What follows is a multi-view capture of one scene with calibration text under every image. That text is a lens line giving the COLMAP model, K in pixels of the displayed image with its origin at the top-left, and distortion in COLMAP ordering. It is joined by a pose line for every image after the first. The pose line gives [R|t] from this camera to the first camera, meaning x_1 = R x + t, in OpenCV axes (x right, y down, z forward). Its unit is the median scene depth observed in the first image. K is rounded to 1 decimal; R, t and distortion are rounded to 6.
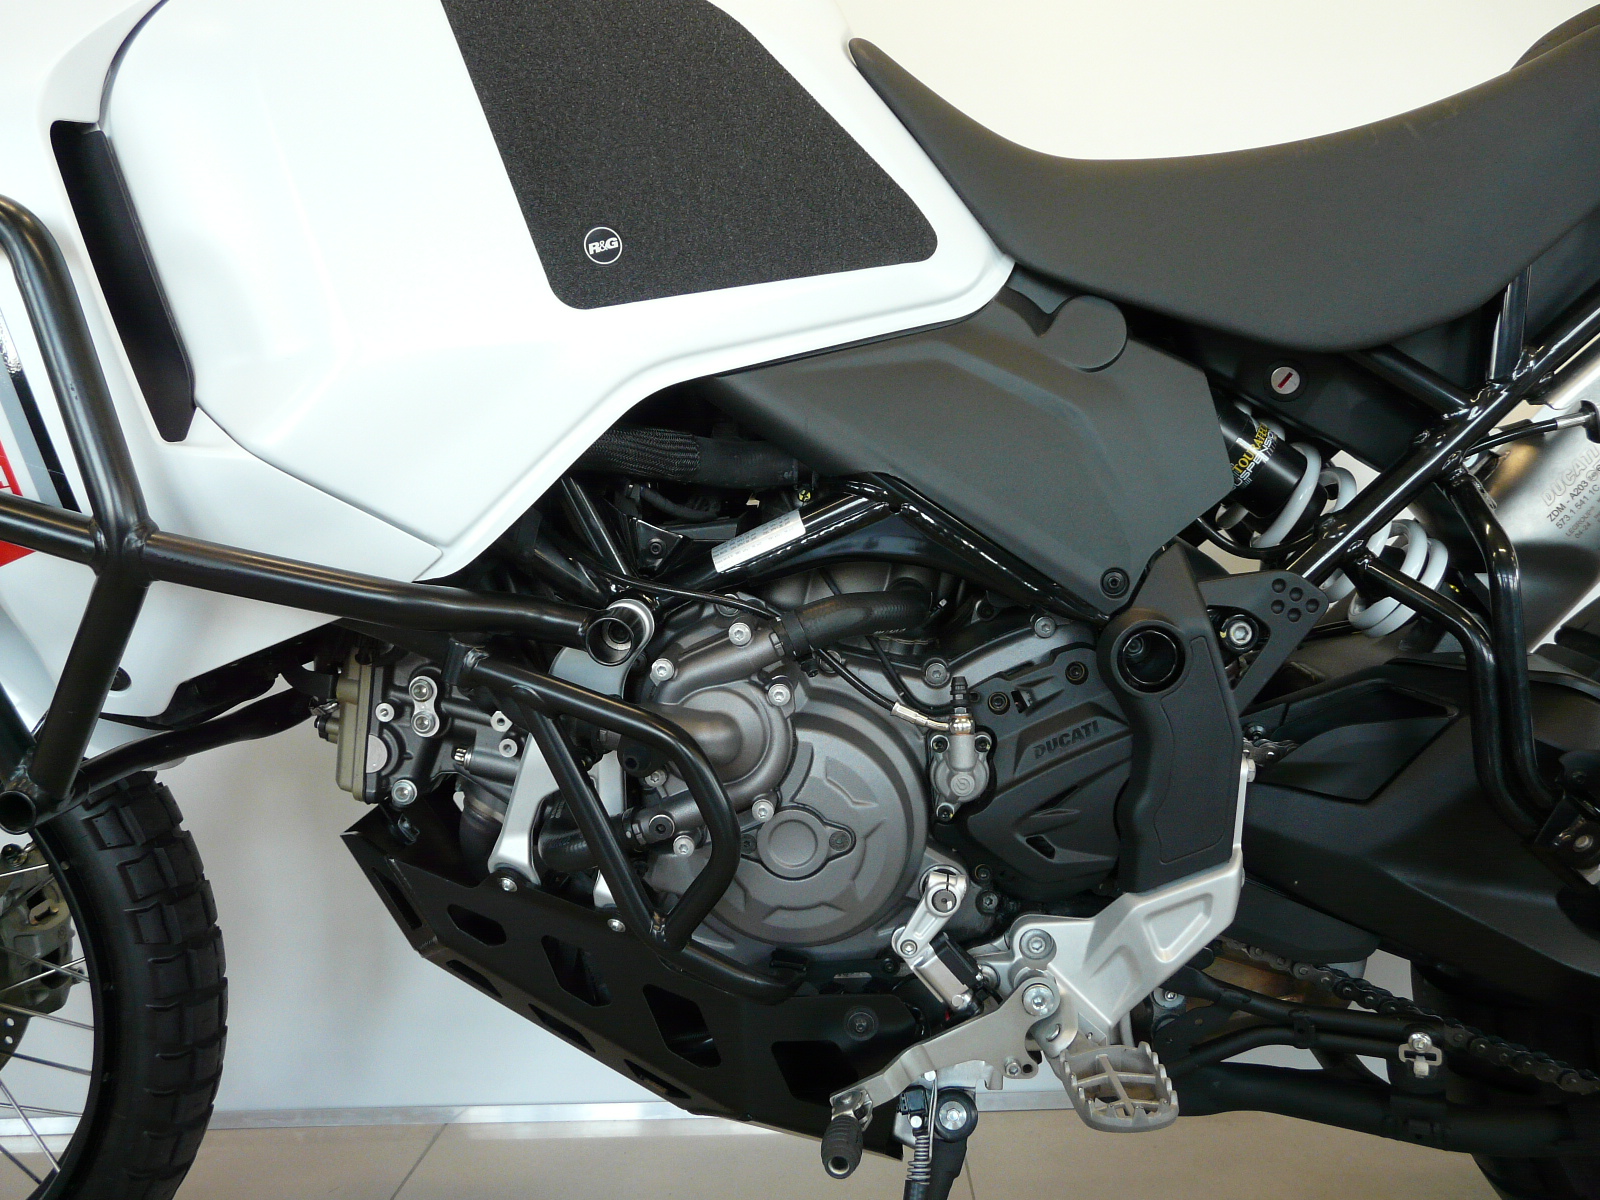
lens RADIAL K [[1329.0, 0, 794.1], [0, 1329.0, 591.9], [0, 0, 1]] dist [-0.079750, 0.095499]
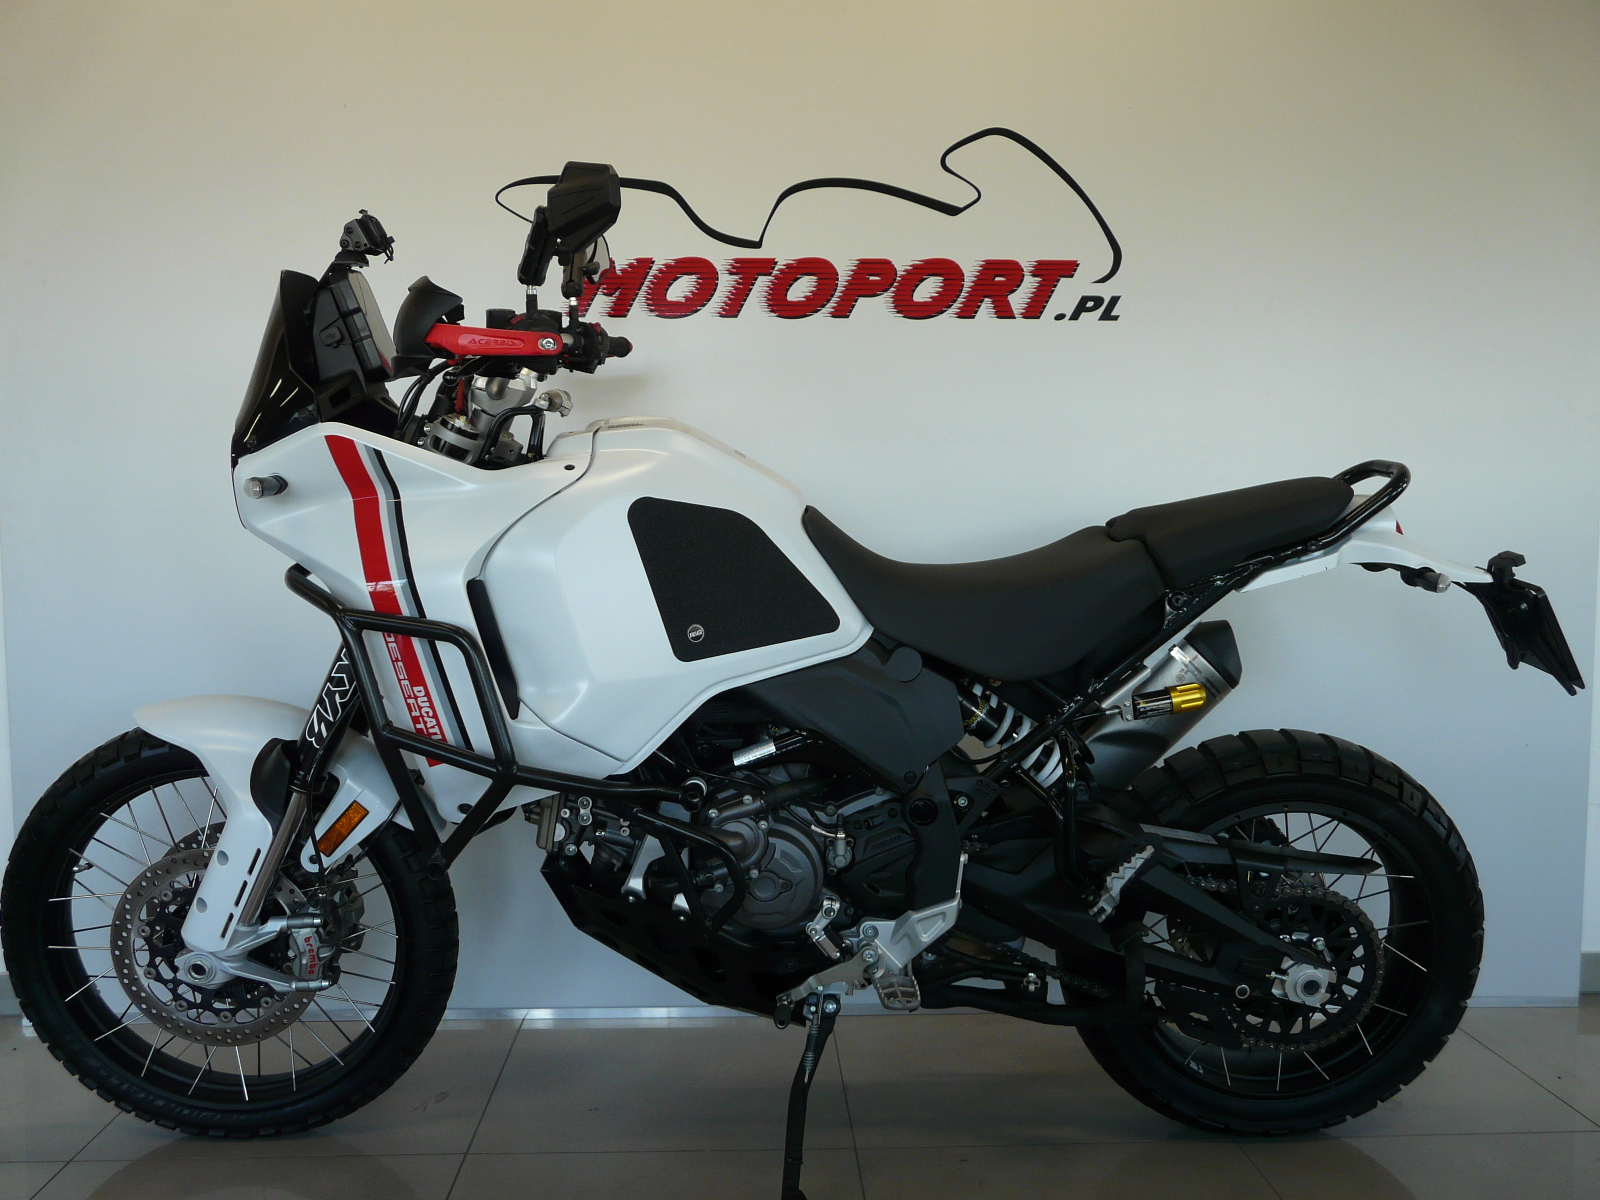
lens RADIAL K [[1329.0, 0, 795.9], [0, 1329.0, 601.7], [0, 0, 1]] dist [-0.079750, 0.095499]
pose [[0.996063, 0.038058, 0.080068, -0.146545], [-0.042188, 0.997831, 0.050537, -0.409898], [-0.077971, -0.053715, 0.995508, -1.228655]]
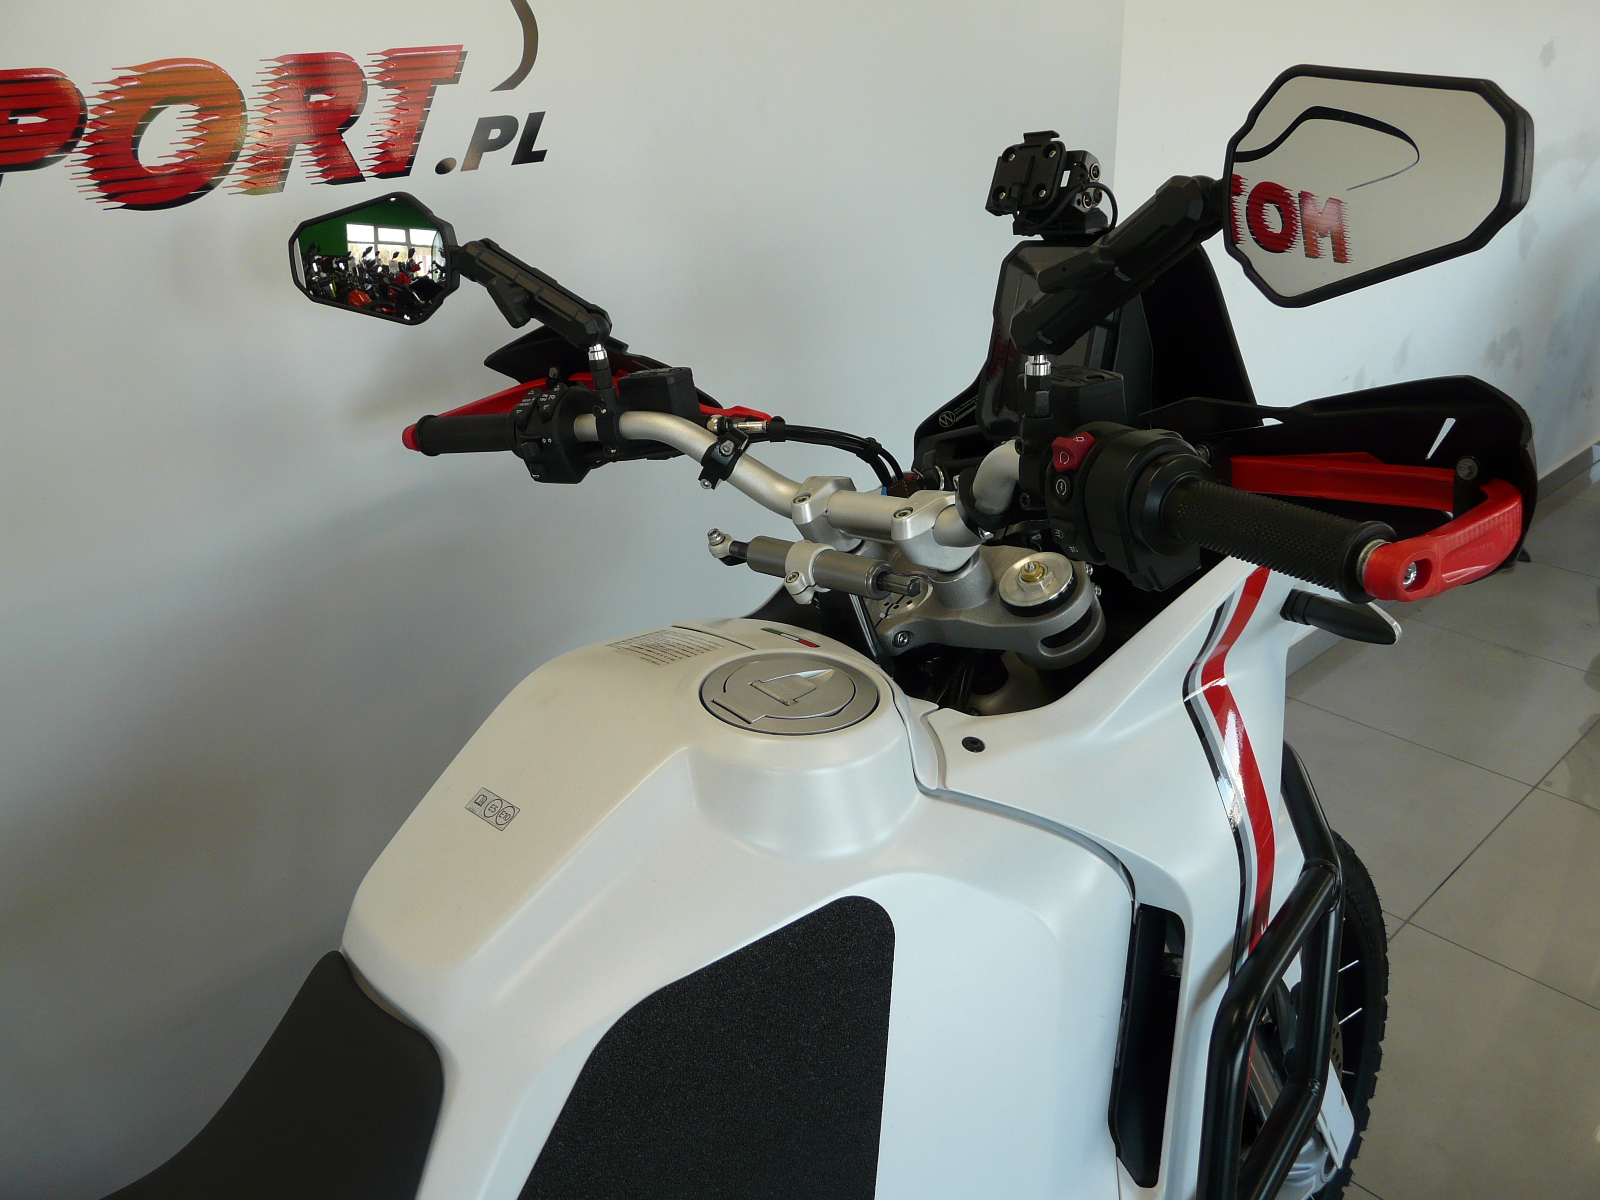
lens RADIAL K [[1329.0, 0, 794.8], [0, 1329.0, 595.2], [0, 0, 1]] dist [-0.079750, 0.095499]
pose [[0.702789, -0.272585, 0.657103, -0.183501], [0.002678, 0.924686, 0.380722, -1.074340], [-0.711393, -0.265808, 0.650589, 0.406821]]
